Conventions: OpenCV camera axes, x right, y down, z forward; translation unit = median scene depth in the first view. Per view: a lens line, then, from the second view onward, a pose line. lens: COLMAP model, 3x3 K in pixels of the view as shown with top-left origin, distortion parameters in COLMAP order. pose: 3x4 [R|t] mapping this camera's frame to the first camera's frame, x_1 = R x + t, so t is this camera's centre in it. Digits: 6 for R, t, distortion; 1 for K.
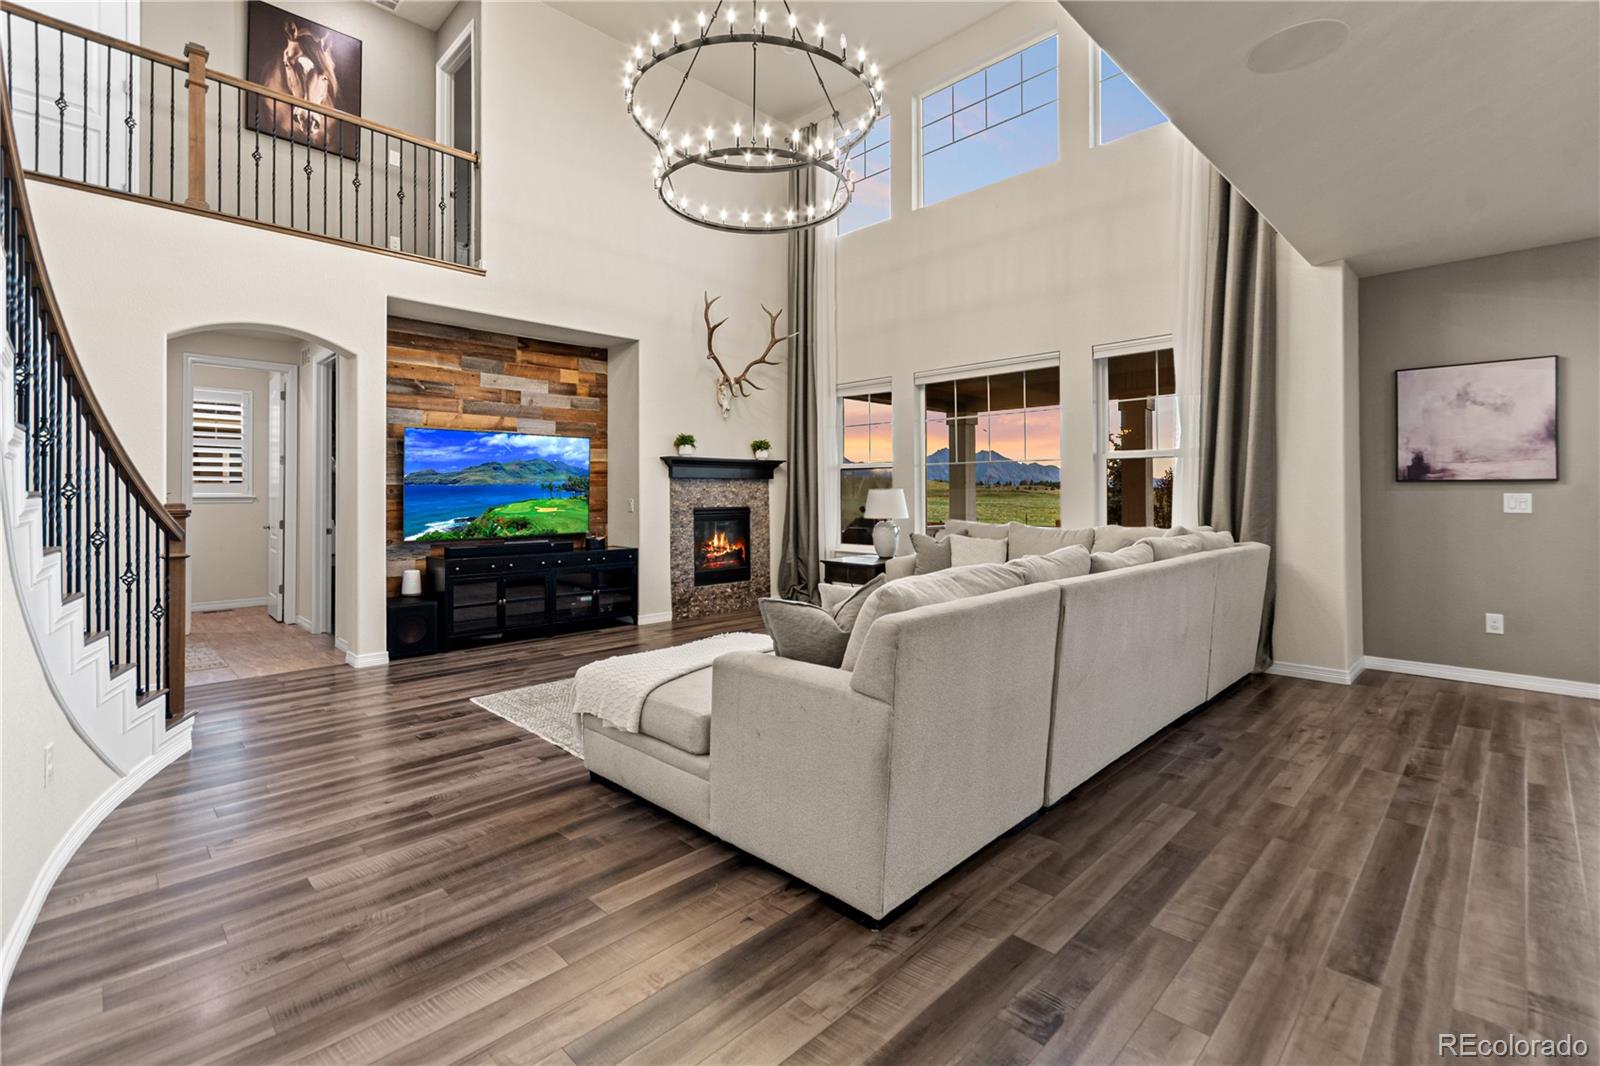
lens RADIAL K [[712.3, 0, 800.2], [0, 712.3, 491.8], [0, 0, 1]] dist [-0.000273, -0.000241]
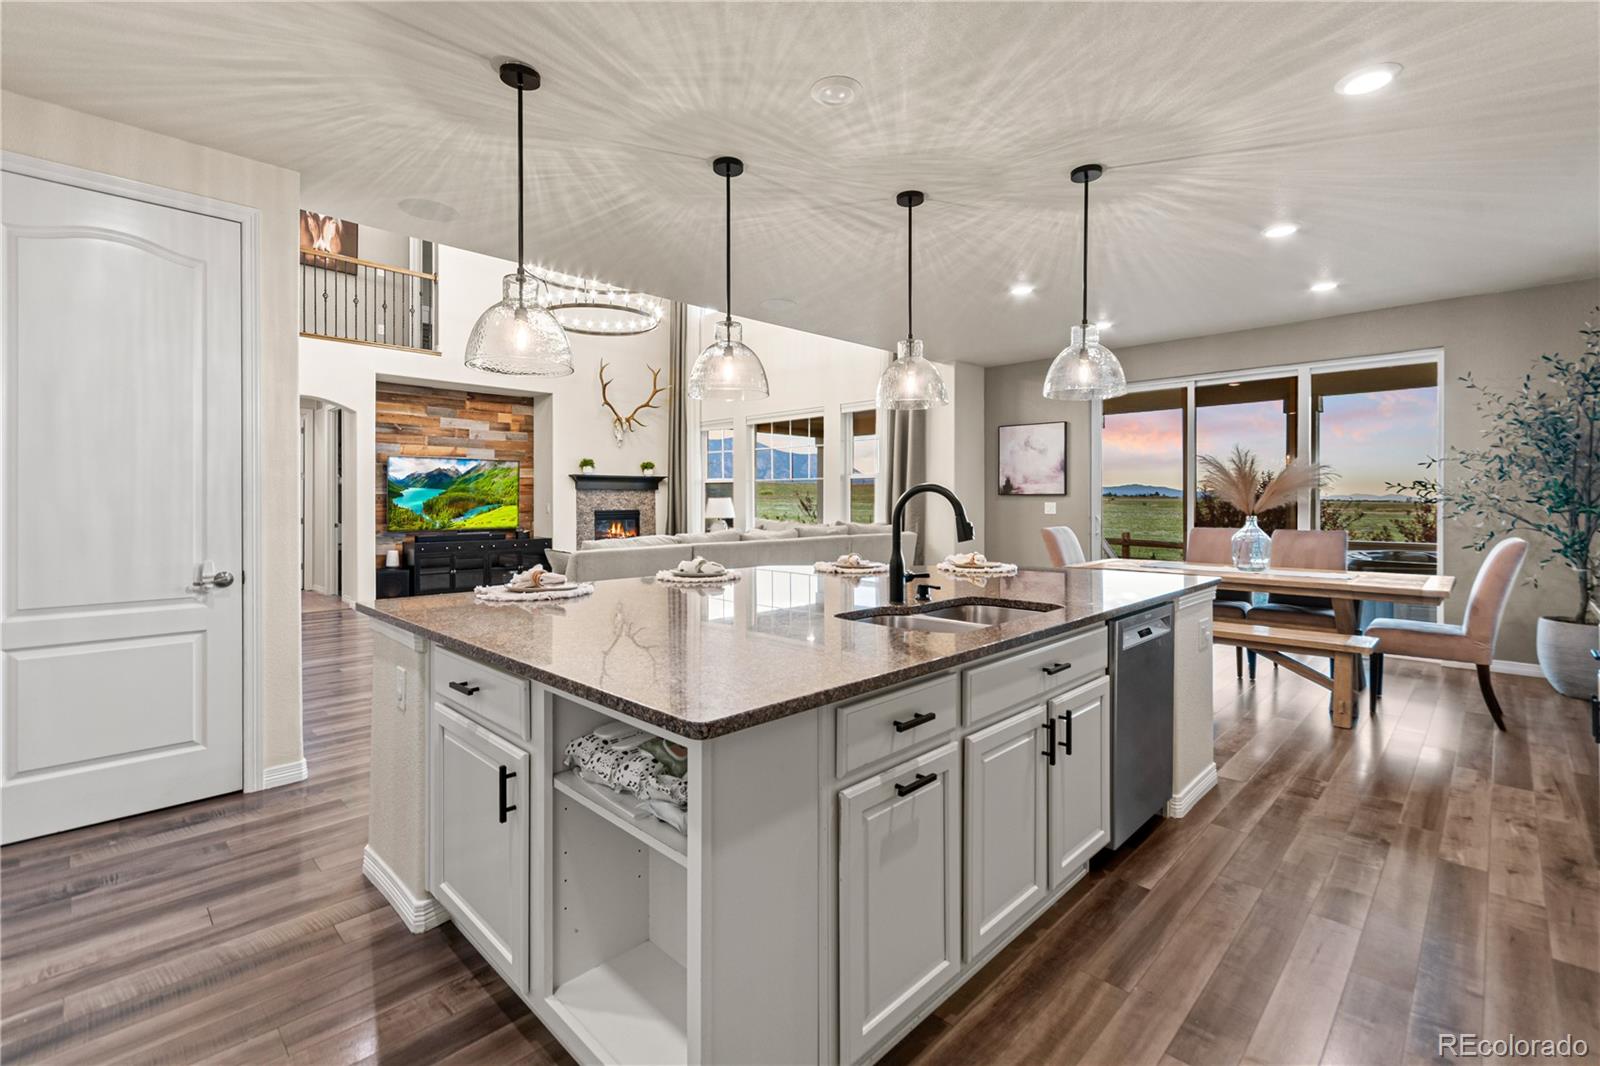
lens RADIAL K [[712.3, 0, 801.0], [0, 712.3, 504.6], [0, 0, 1]] dist [-0.000273, -0.000241]
pose [[0.999953, 0.003360, 0.009106, 0.270962], [-0.003447, 0.999948, 0.009587, -0.004517], [-0.009073, -0.009617, 0.999913, -0.457569]]
